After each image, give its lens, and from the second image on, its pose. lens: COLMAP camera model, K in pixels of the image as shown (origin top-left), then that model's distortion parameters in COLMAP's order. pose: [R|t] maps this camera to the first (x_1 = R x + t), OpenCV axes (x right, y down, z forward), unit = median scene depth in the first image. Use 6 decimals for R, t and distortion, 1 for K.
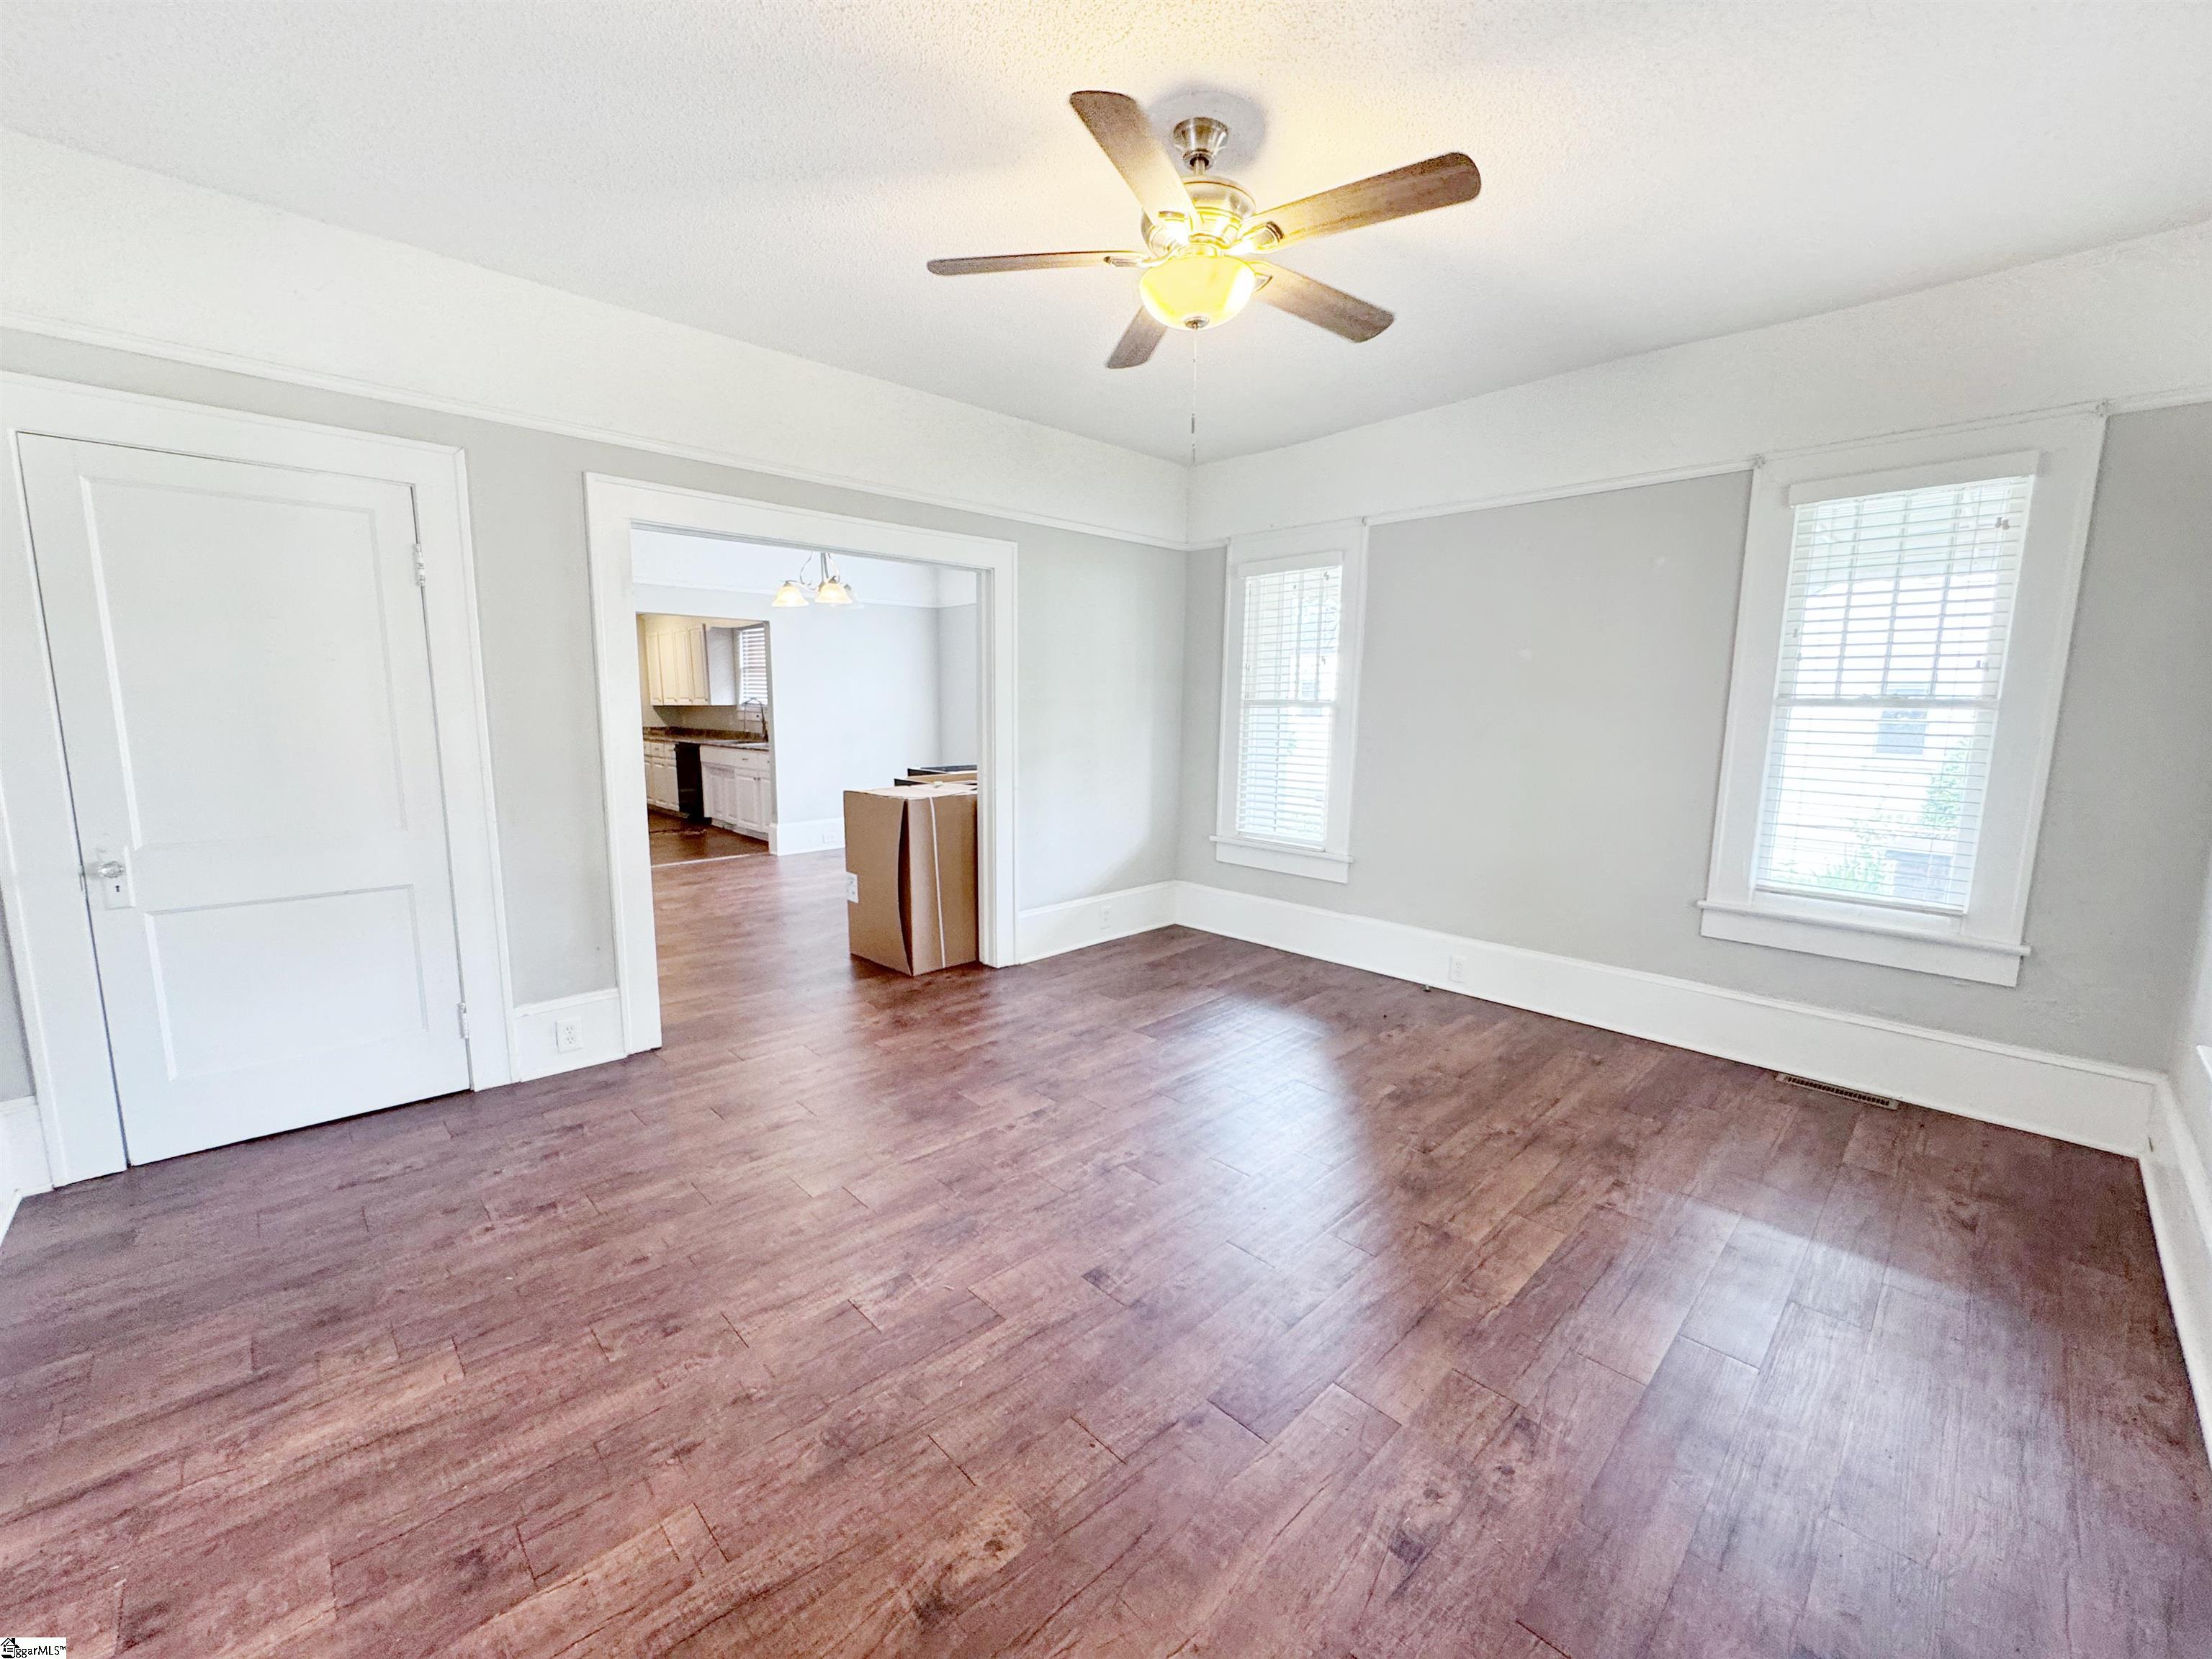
lens RADIAL K [[883.8, 0, 1101.0], [0, 883.8, 835.3], [0, 0, 1]] dist [-0.003936, 0.000069]
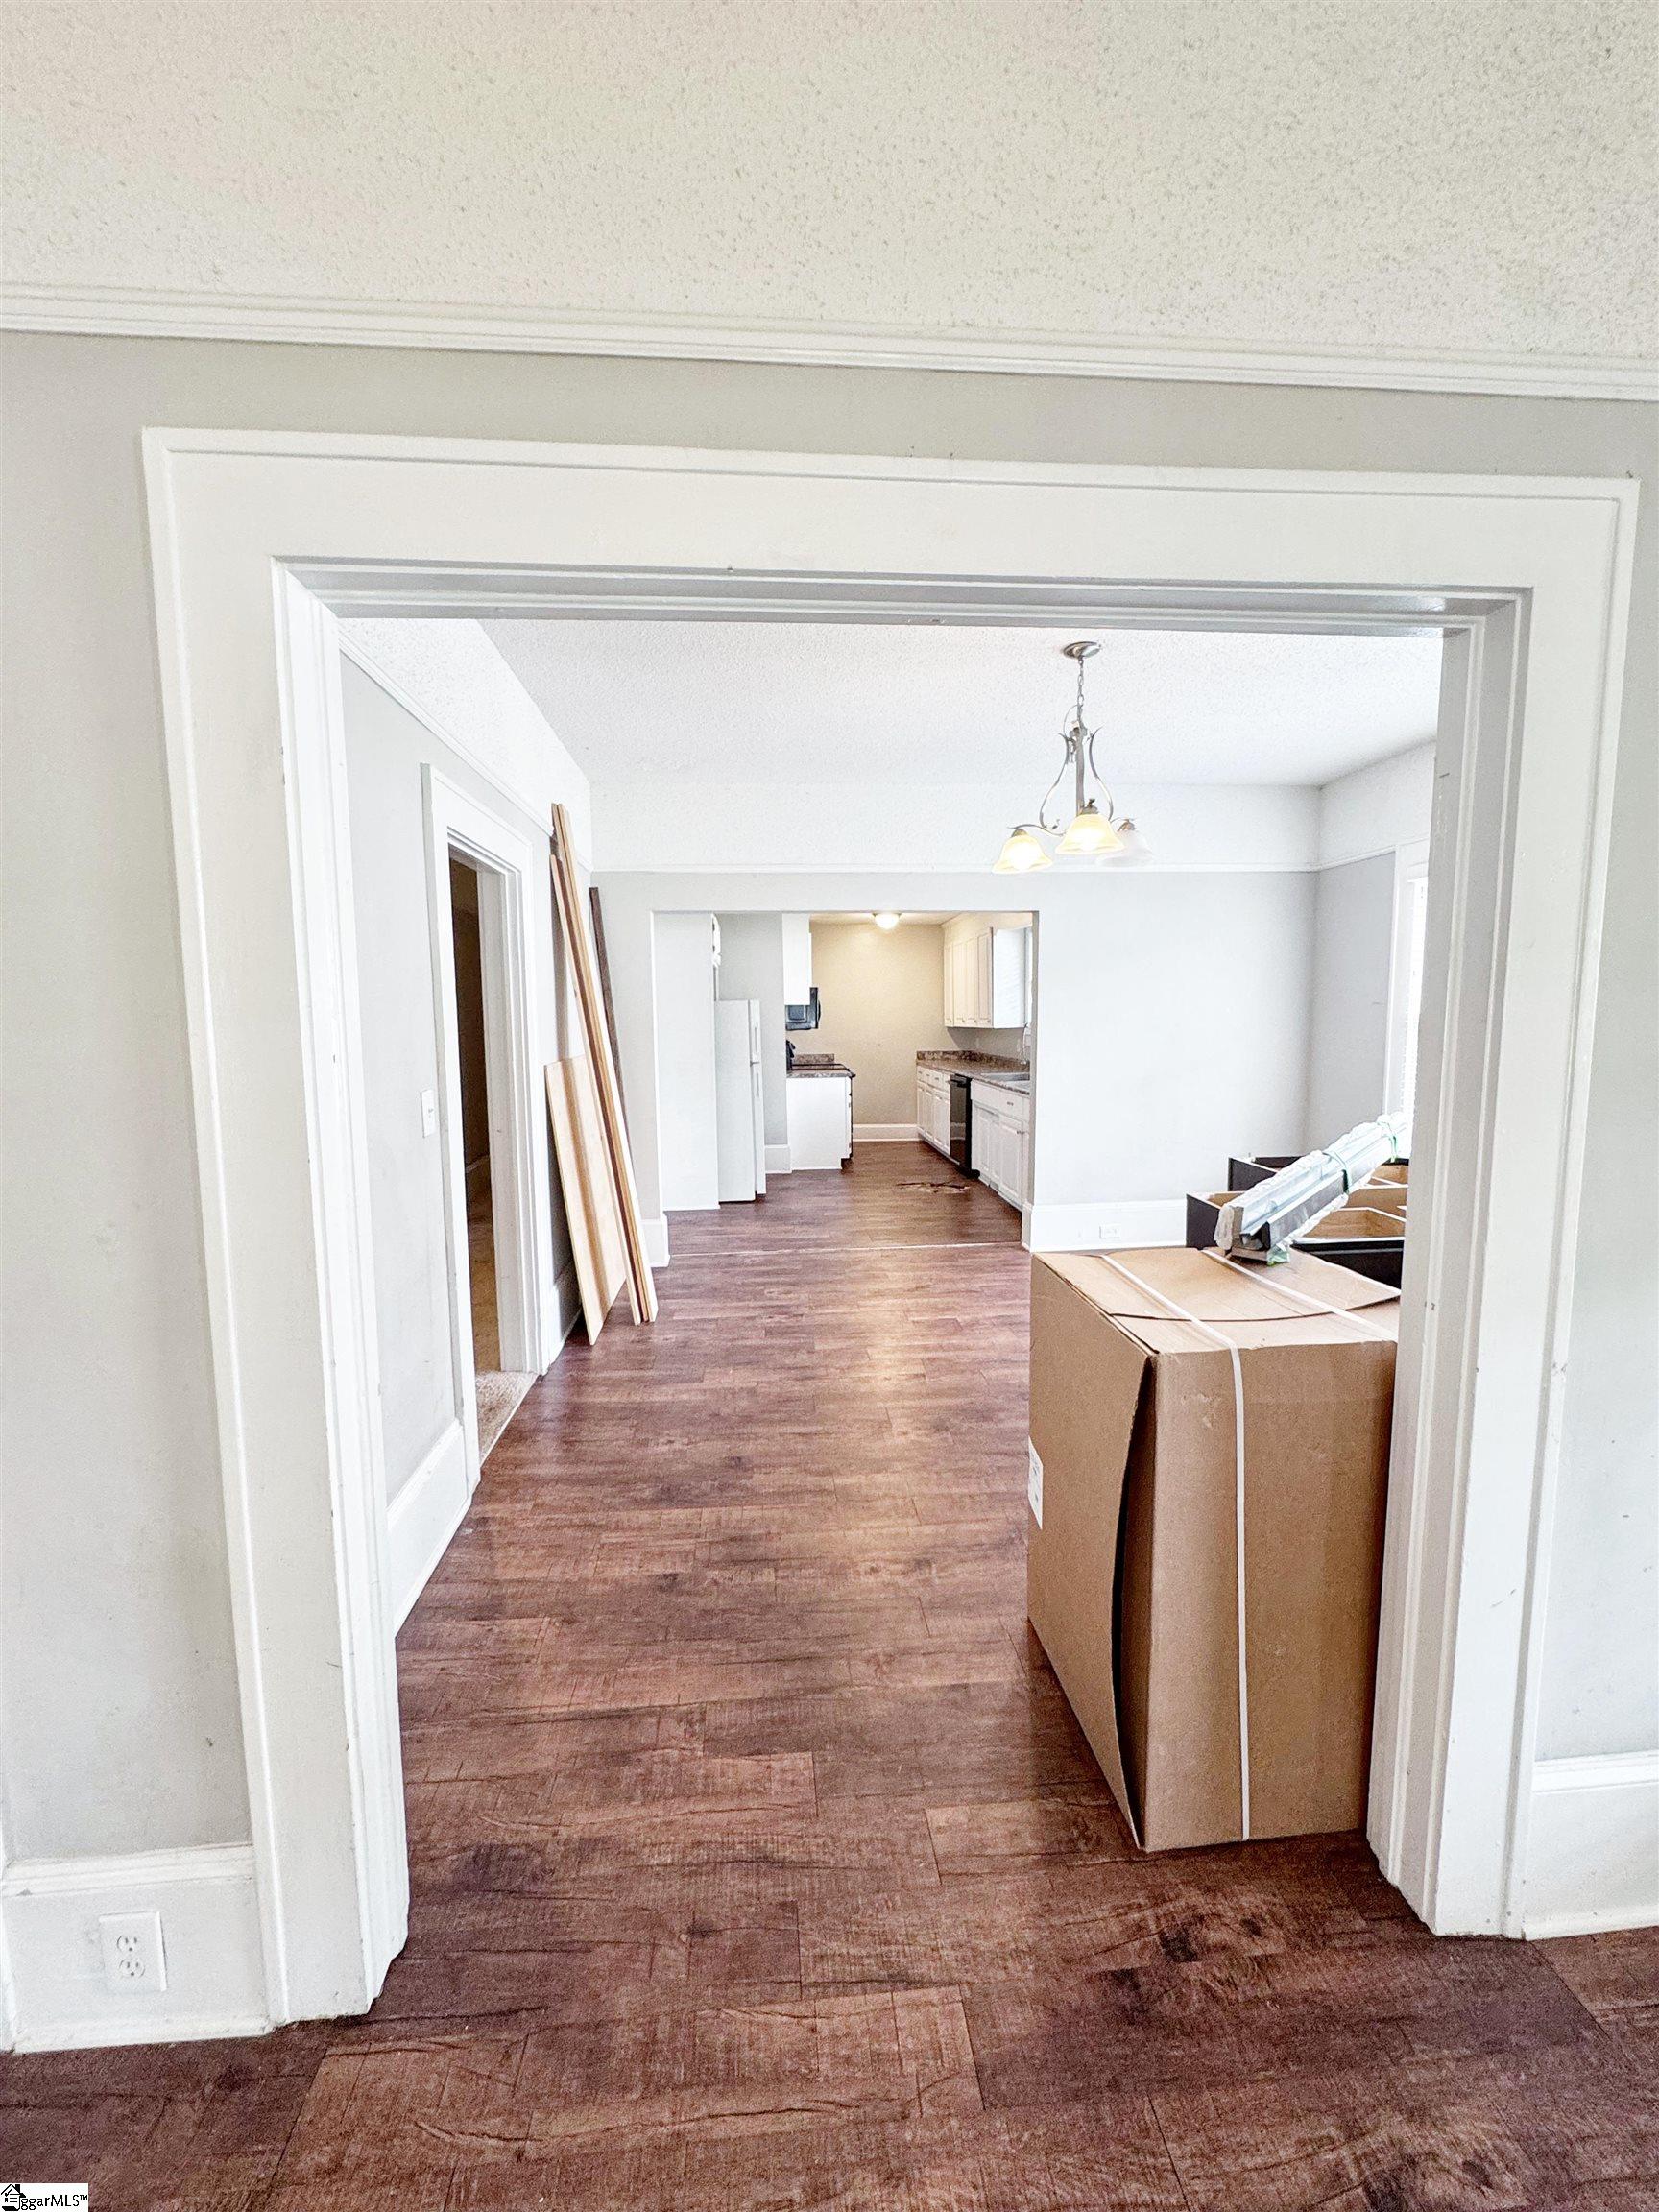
lens RADIAL K [[883.8, 0, 836.4], [0, 883.8, 1102.3], [0, 0, 1]] dist [-0.003936, 0.000069]
pose [[0.780423, 0.047588, -0.623438, -0.103820], [-0.078106, 0.996709, -0.021694, -0.111811], [0.620354, 0.065625, 0.781572, 0.621125]]
